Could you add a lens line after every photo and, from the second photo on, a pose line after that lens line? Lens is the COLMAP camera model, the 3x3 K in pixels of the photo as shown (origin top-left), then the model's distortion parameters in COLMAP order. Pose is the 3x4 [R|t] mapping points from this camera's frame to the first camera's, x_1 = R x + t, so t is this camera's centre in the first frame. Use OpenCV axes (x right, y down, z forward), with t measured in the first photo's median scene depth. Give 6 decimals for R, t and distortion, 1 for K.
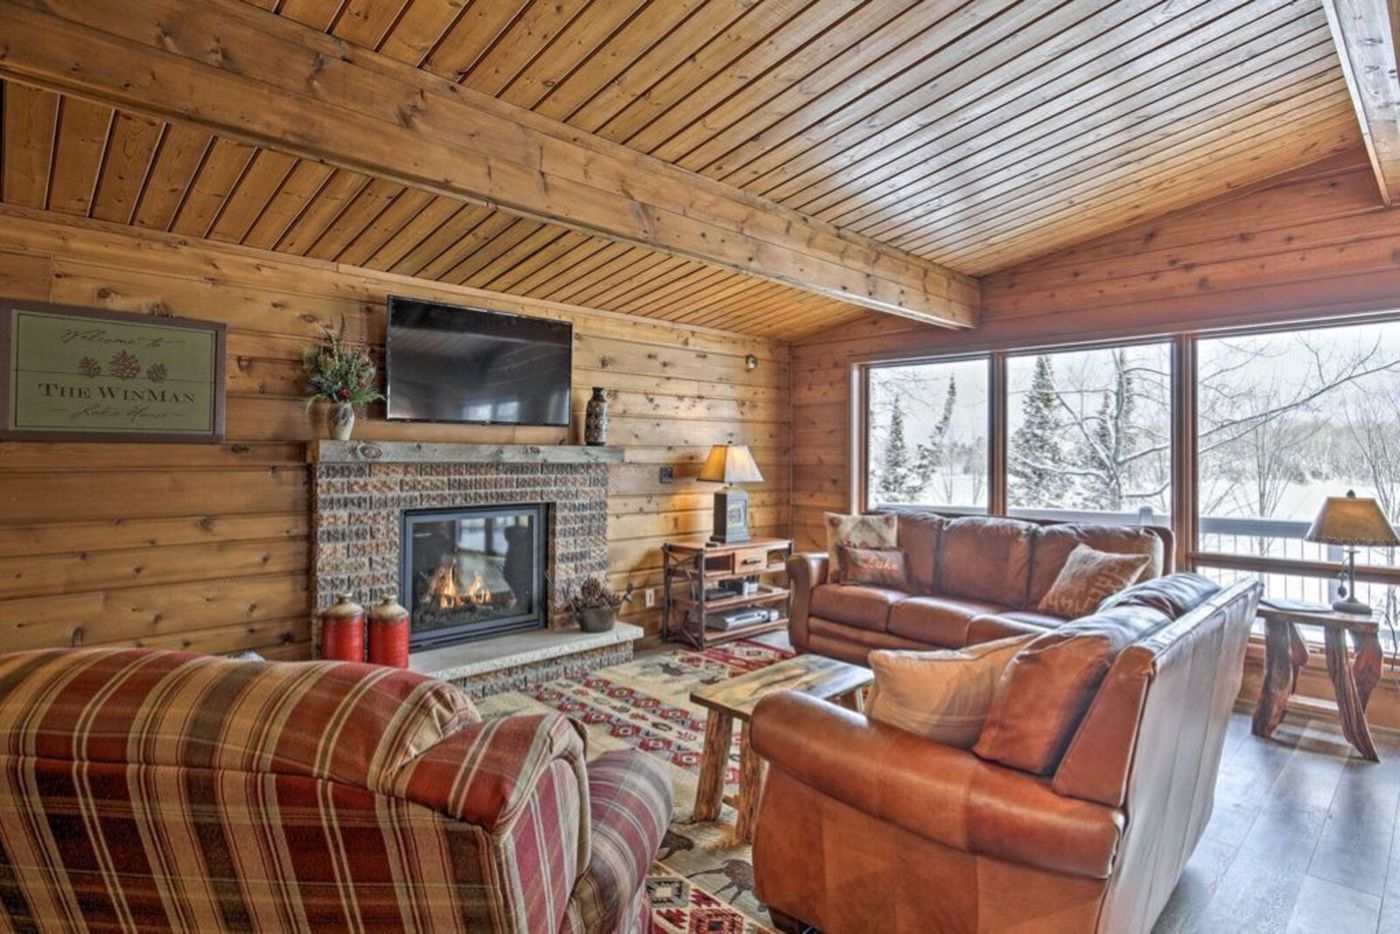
lens RADIAL K [[724.4, 0, 698.8], [0, 724.4, 439.9], [0, 0, 1]] dist [-0.003859, -0.000354]
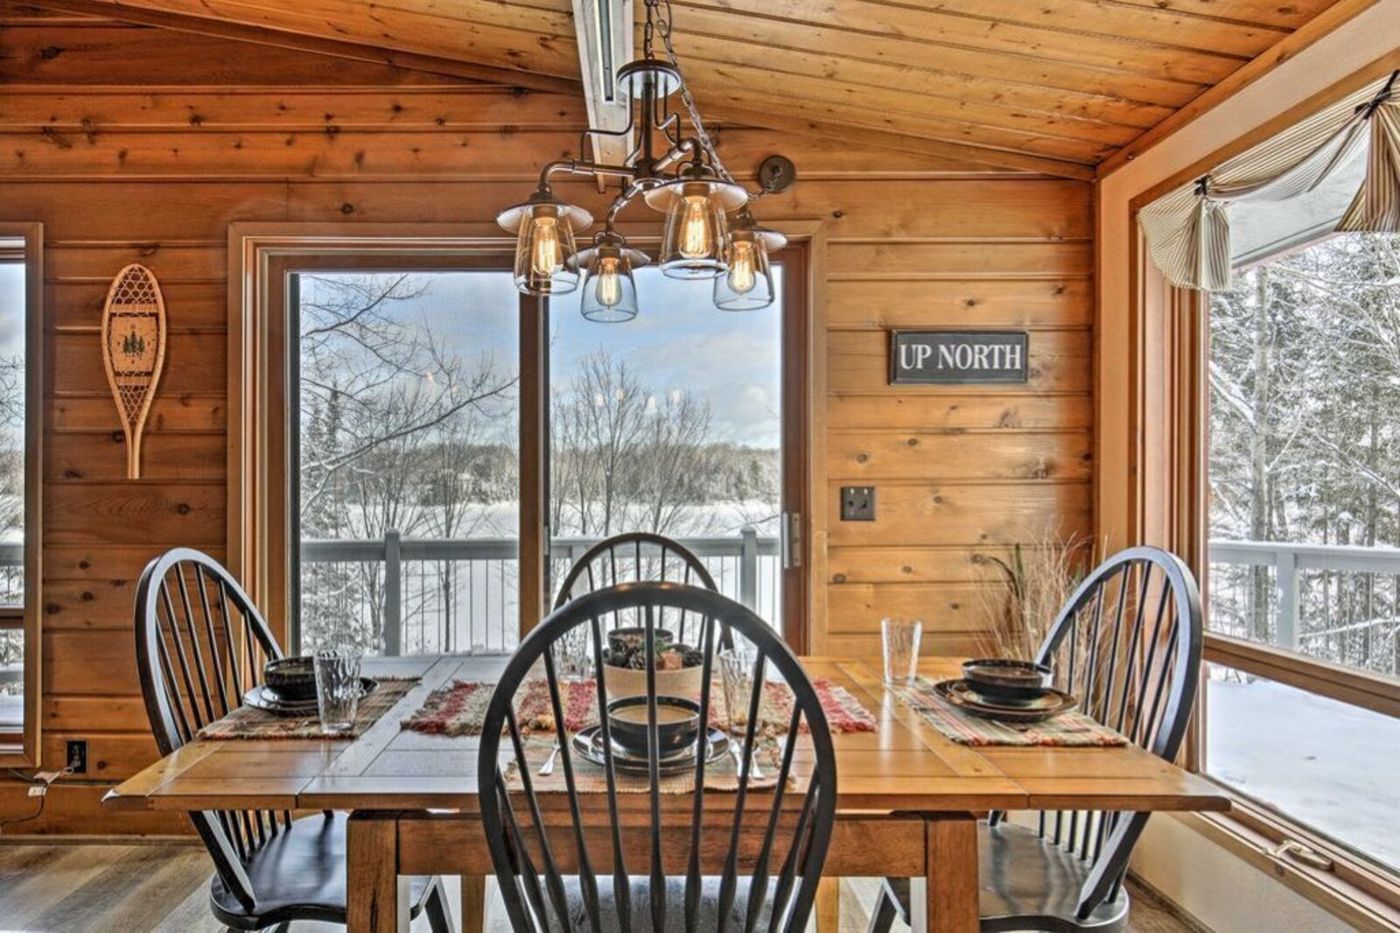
lens RADIAL K [[831.5, 0, 623.7], [0, 831.5, 496.1], [0, 0, 1]] dist [-0.000223, 0.000037]
pose [[0.699925, -0.017632, 0.713999, 0.780521], [-0.011401, 0.999292, 0.035854, 0.029917], [-0.714126, -0.033235, 0.699228, -0.022335]]
